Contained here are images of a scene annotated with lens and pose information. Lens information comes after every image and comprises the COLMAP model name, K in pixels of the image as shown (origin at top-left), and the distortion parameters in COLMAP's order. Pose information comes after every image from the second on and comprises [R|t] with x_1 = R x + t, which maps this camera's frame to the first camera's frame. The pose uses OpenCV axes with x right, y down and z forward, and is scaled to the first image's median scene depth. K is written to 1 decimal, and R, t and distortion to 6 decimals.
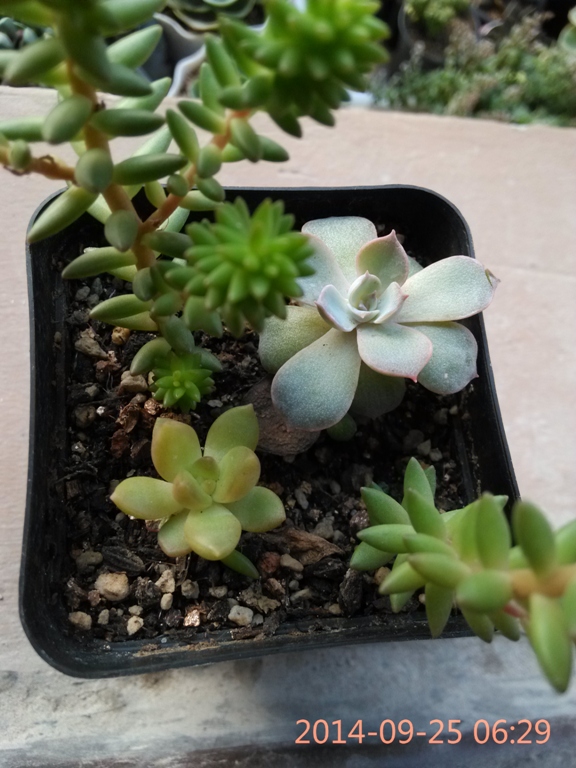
lens RADIAL K [[623.4, 0, 284.5], [0, 623.4, 382.8], [0, 0, 1]] dist [0.021699, -0.082255]
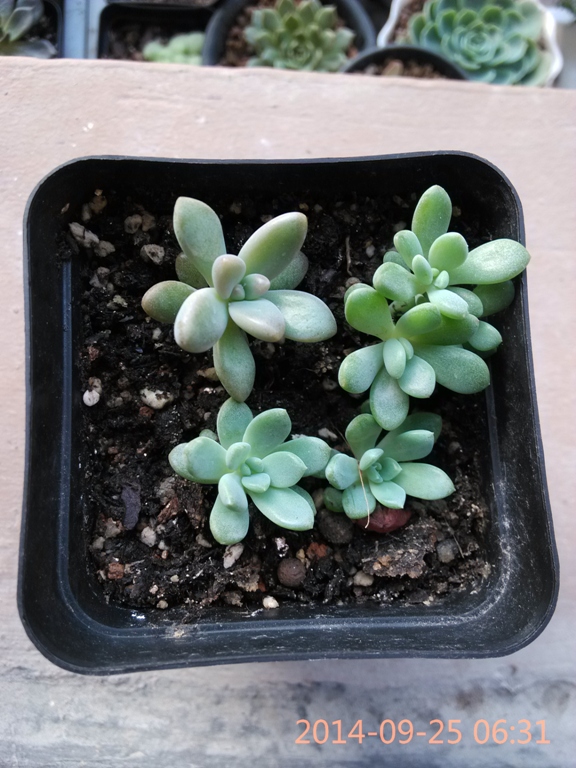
lens RADIAL K [[623.4, 0, 282.6], [0, 623.4, 379.7], [0, 0, 1]] dist [0.021699, -0.082255]
pose [[0.986496, 0.075049, -0.145576, -0.332129], [-0.053638, 0.987860, 0.145793, -0.158274], [0.154750, -0.136016, 0.978546, 0.005689]]
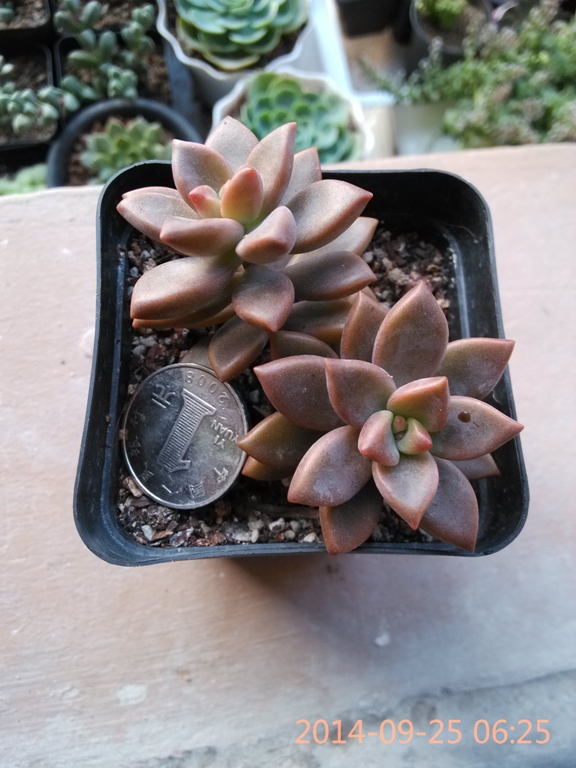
lens RADIAL K [[628.2, 0, 282.1], [0, 628.2, 381.9], [0, 0, 1]] dist [0.014305, -0.075760]
pose [[0.990452, -0.128751, -0.049266, -0.143911], [0.129278, 0.991579, 0.007645, -0.121252], [0.047867, -0.013941, 0.998756, -0.053487]]
